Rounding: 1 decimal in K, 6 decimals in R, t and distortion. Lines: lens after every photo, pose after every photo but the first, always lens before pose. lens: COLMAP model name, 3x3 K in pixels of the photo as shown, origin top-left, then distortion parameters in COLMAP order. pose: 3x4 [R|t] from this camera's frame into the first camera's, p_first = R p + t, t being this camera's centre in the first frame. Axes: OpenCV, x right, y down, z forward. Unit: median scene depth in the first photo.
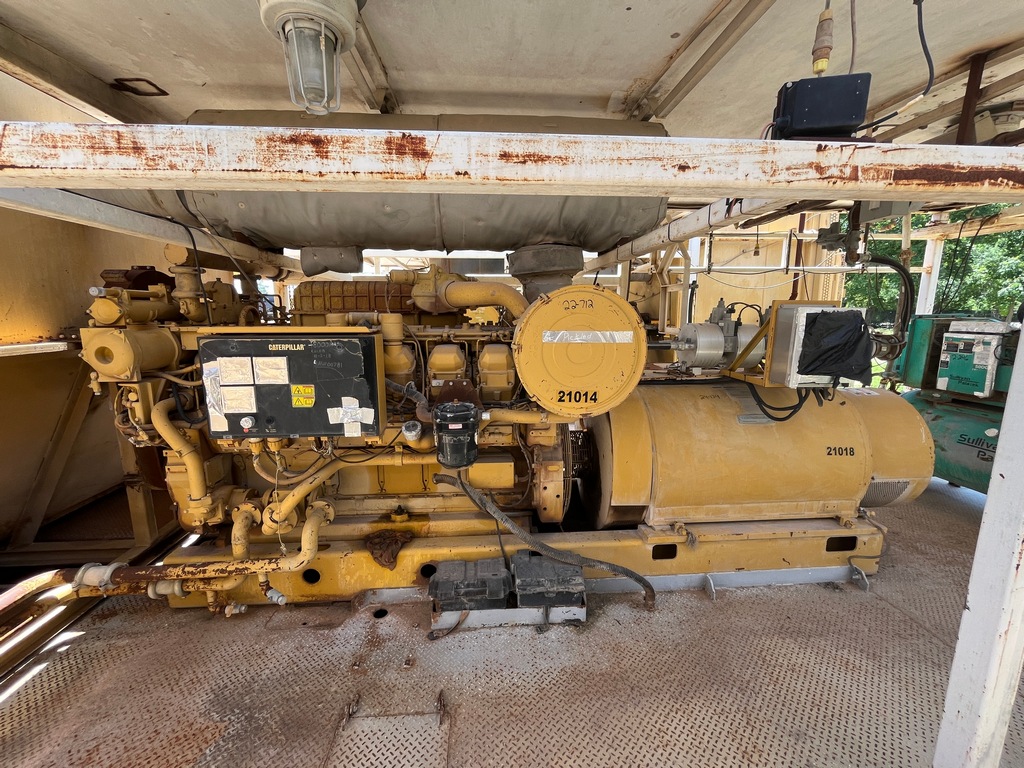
lens RADIAL K [[415.9, 0, 513.6], [0, 415.9, 381.8], [0, 0, 1]] dist [-0.004415, 0.001223]
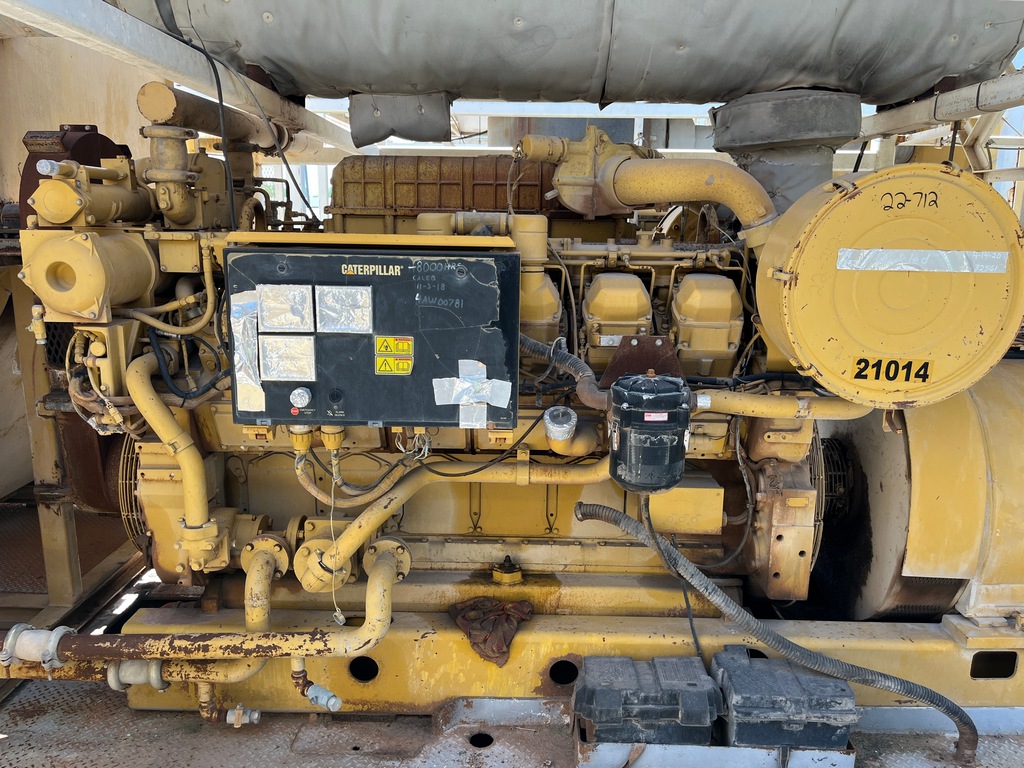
lens RADIAL K [[776.4, 0, 512.9], [0, 776.4, 385.9], [0, 0, 1]] dist [0.051380, -0.072355]
pose [[0.996461, 0.031815, -0.077804, -0.213861], [-0.028632, 0.998720, 0.041688, 0.022390], [0.079031, -0.039313, 0.996097, -0.057469]]
